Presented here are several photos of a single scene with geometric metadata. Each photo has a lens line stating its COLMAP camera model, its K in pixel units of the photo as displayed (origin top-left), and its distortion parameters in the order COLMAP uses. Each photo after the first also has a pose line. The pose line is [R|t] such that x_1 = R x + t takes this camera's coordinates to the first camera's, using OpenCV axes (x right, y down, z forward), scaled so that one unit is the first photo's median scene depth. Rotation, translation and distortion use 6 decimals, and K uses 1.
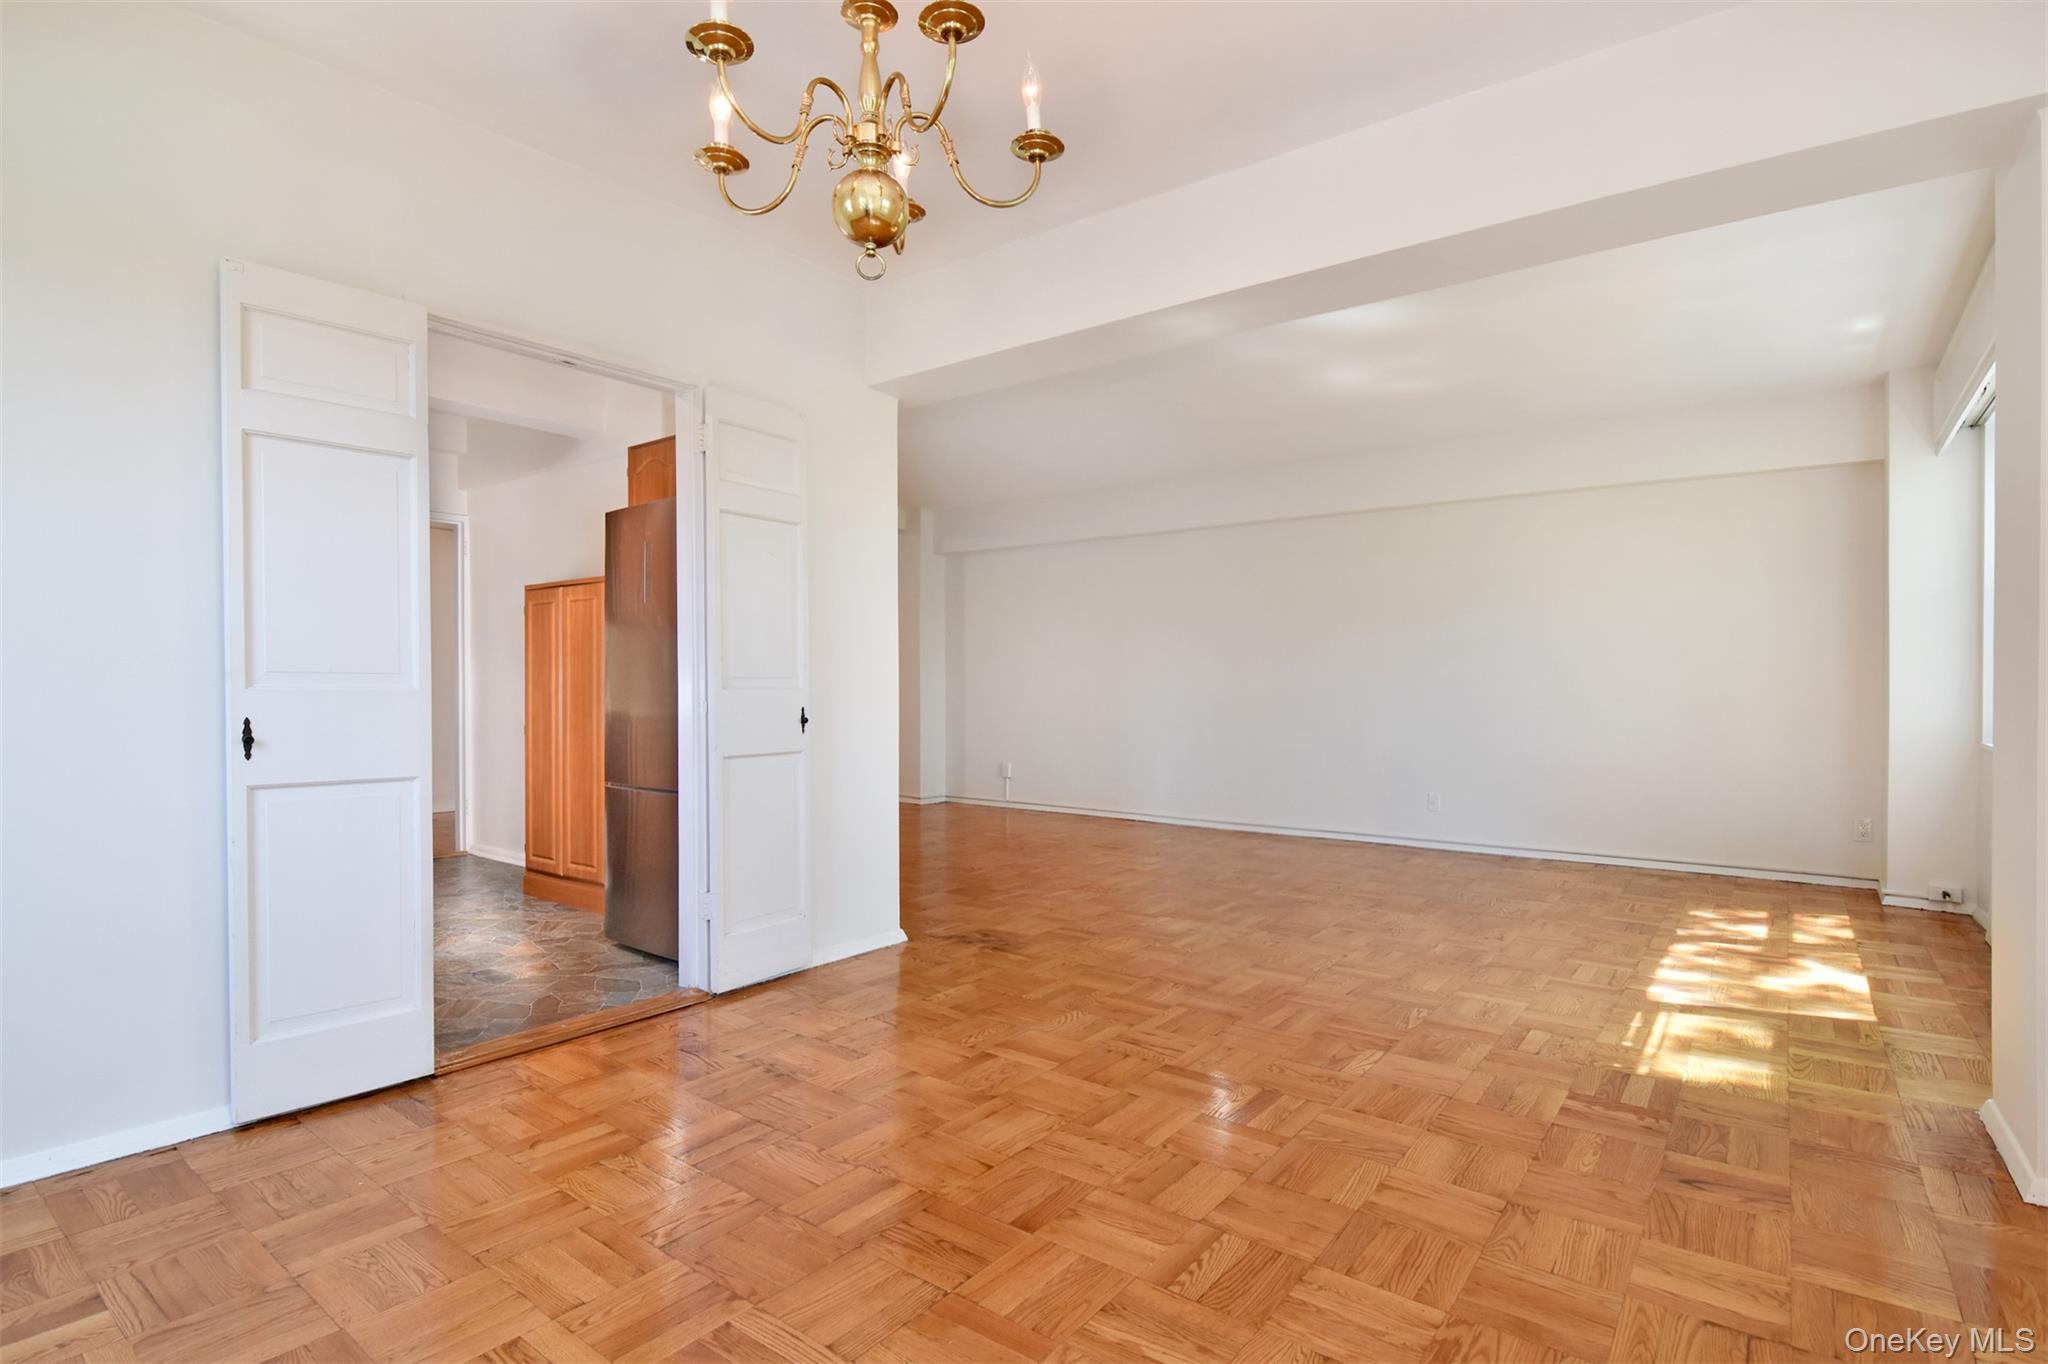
lens RADIAL K [[989.3, 0, 1032.5], [0, 989.3, 694.6], [0, 0, 1]] dist [-0.001667, -0.001266]
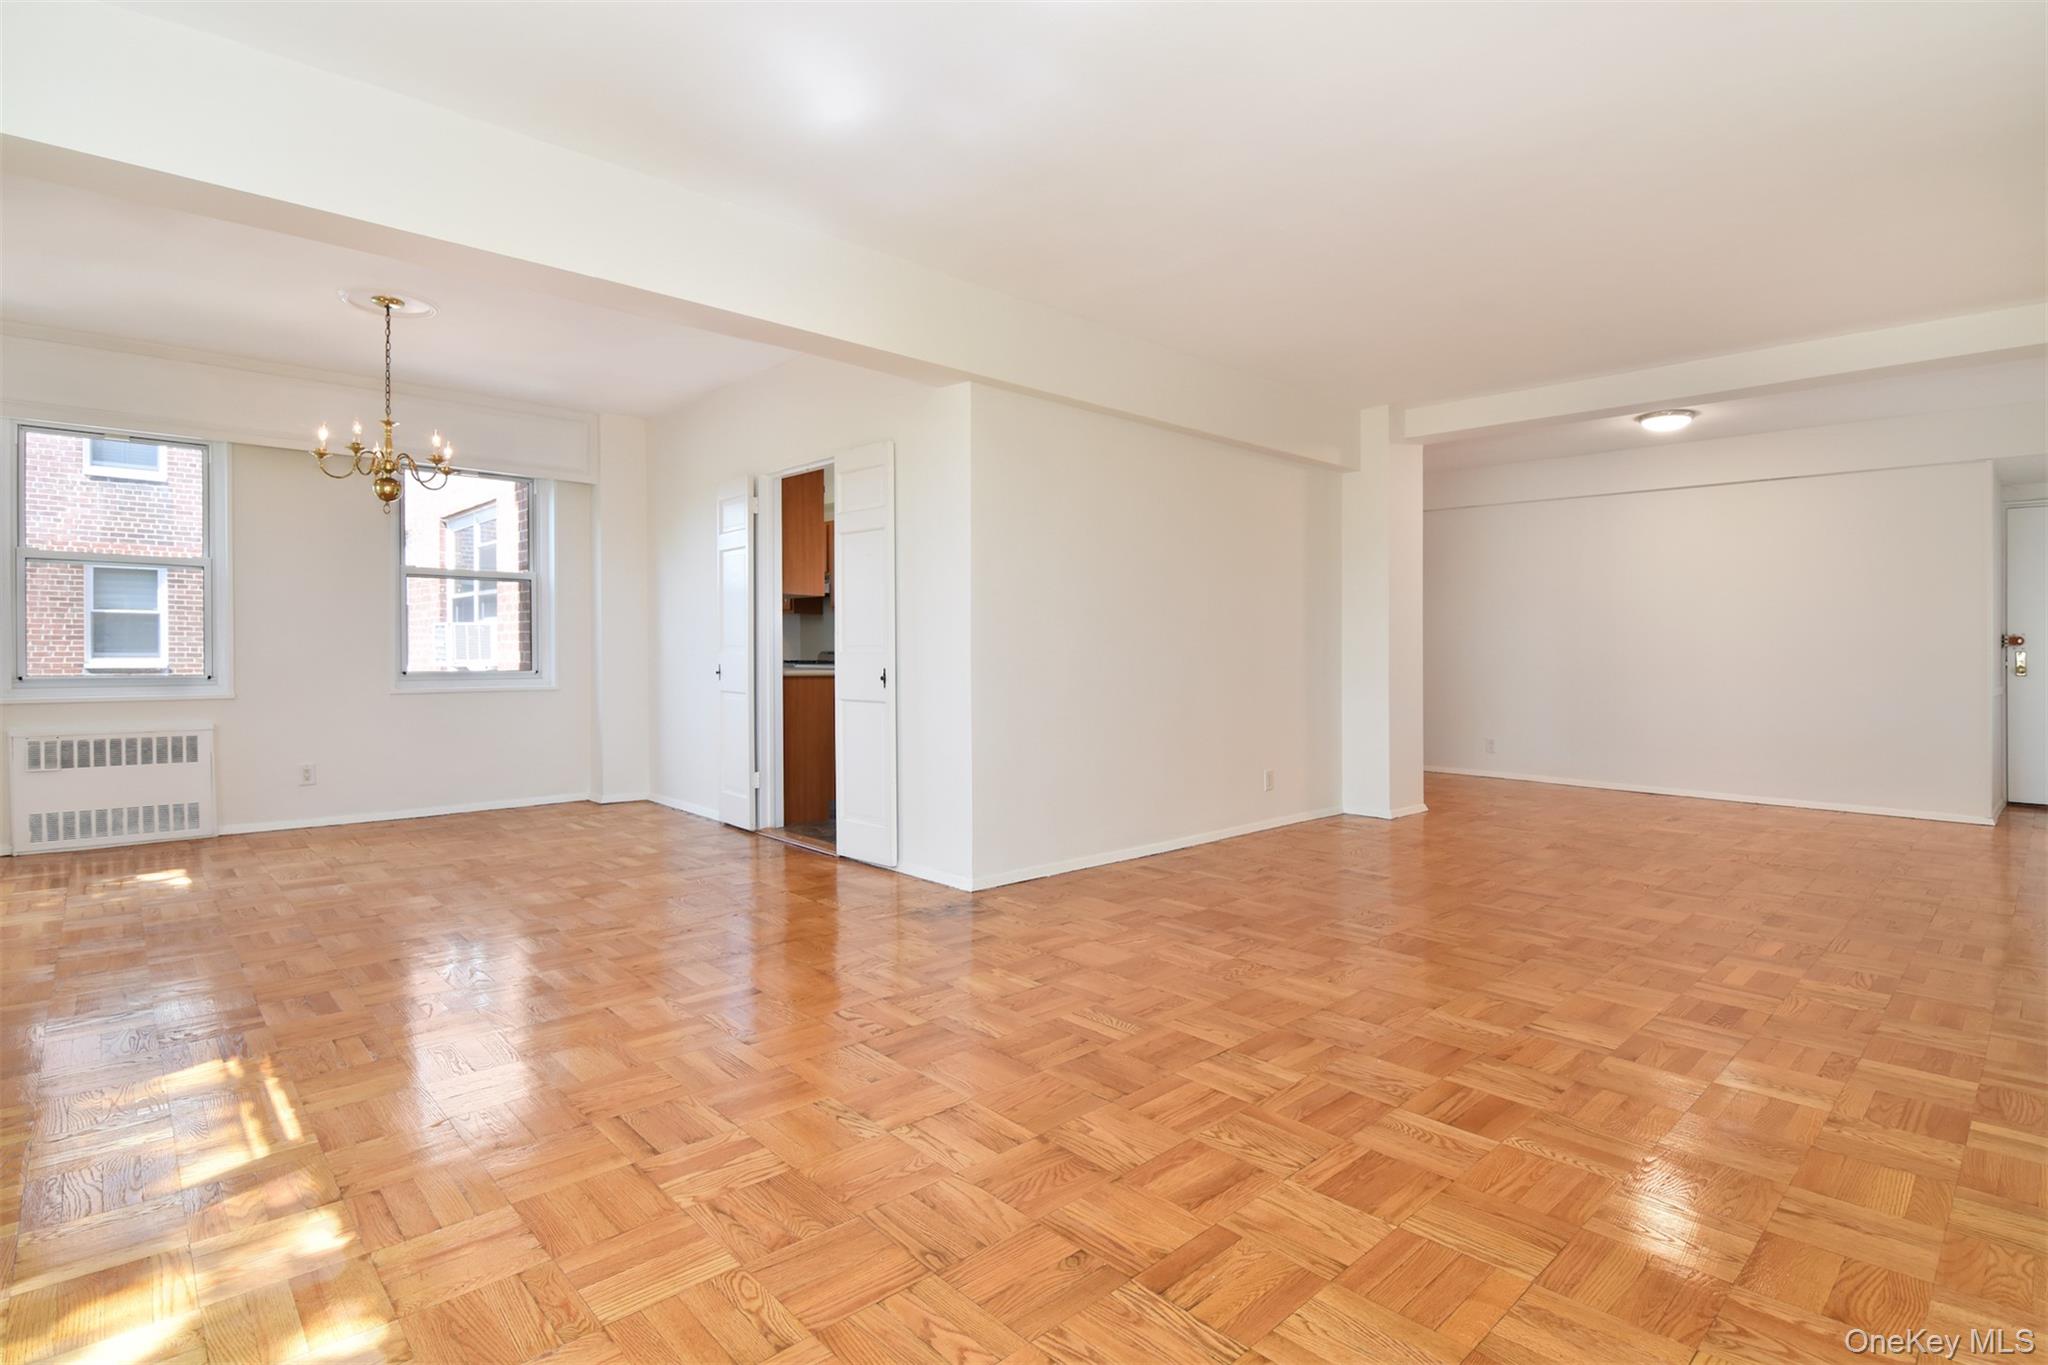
lens RADIAL K [[1015.7, 0, 1017.1], [0, 1015.7, 652.7], [0, 0, 1]] dist [-0.025612, -0.001896]
pose [[-0.179191, 0.003283, -0.983809, 1.657894], [0.001909, 0.999994, 0.002989, 0.001615], [0.983812, -0.001343, -0.179196, 2.271158]]
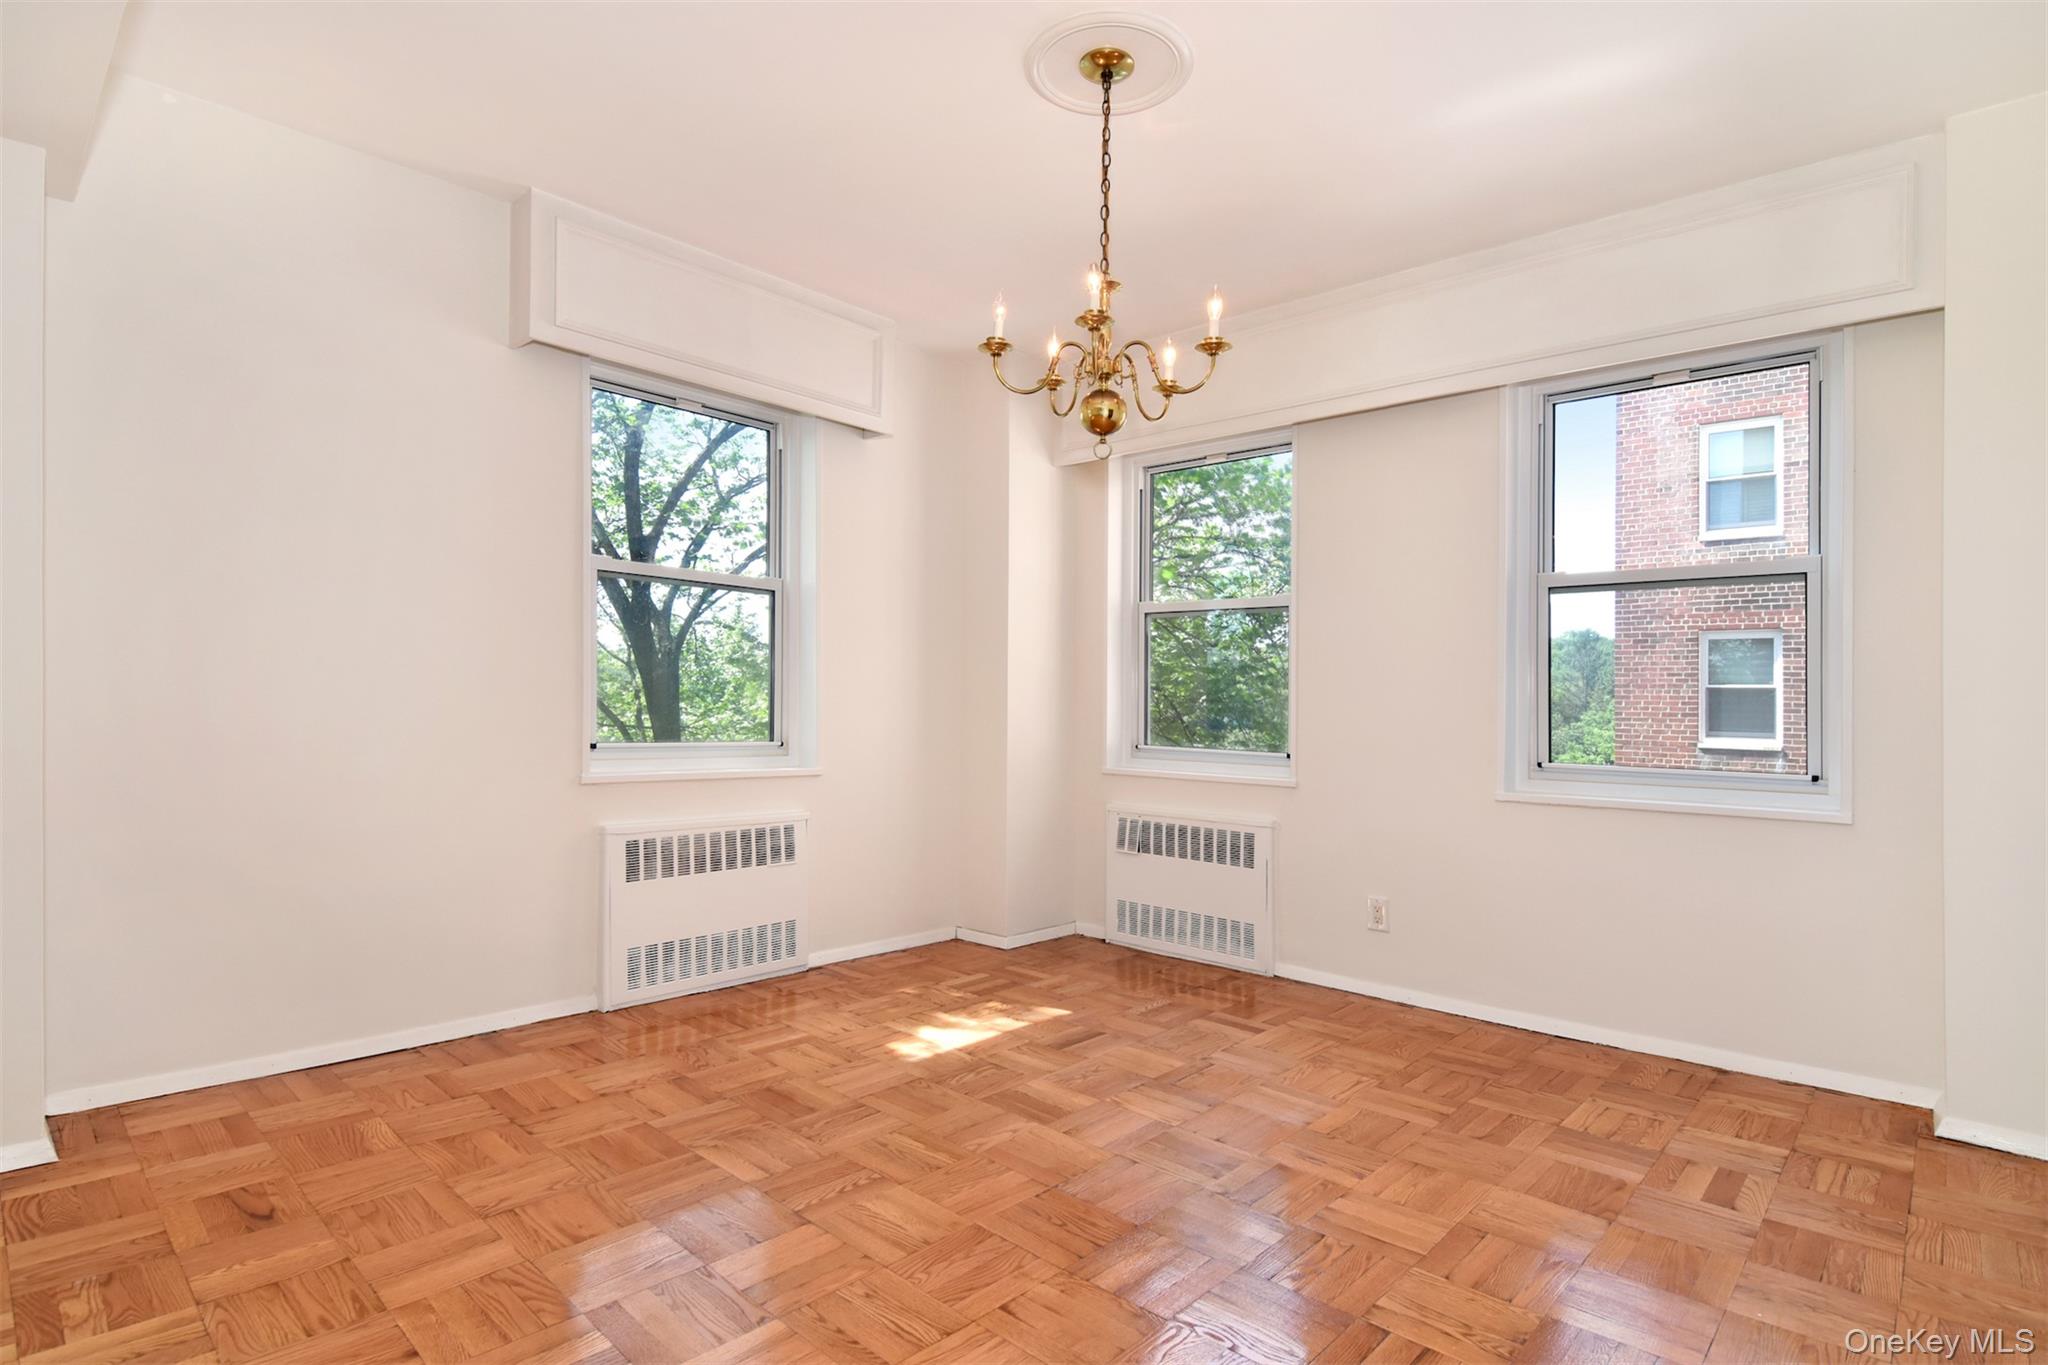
lens RADIAL K [[1018.0, 0, 1019.1], [0, 1018.0, 707.3], [0, 0, 1]] dist [0.001317, -0.016094]
pose [[-0.993992, -0.021177, 0.107381, -0.127958], [-0.022146, 0.999724, -0.007842, 0.002905], [-0.107185, -0.010173, -0.994187, 1.754268]]
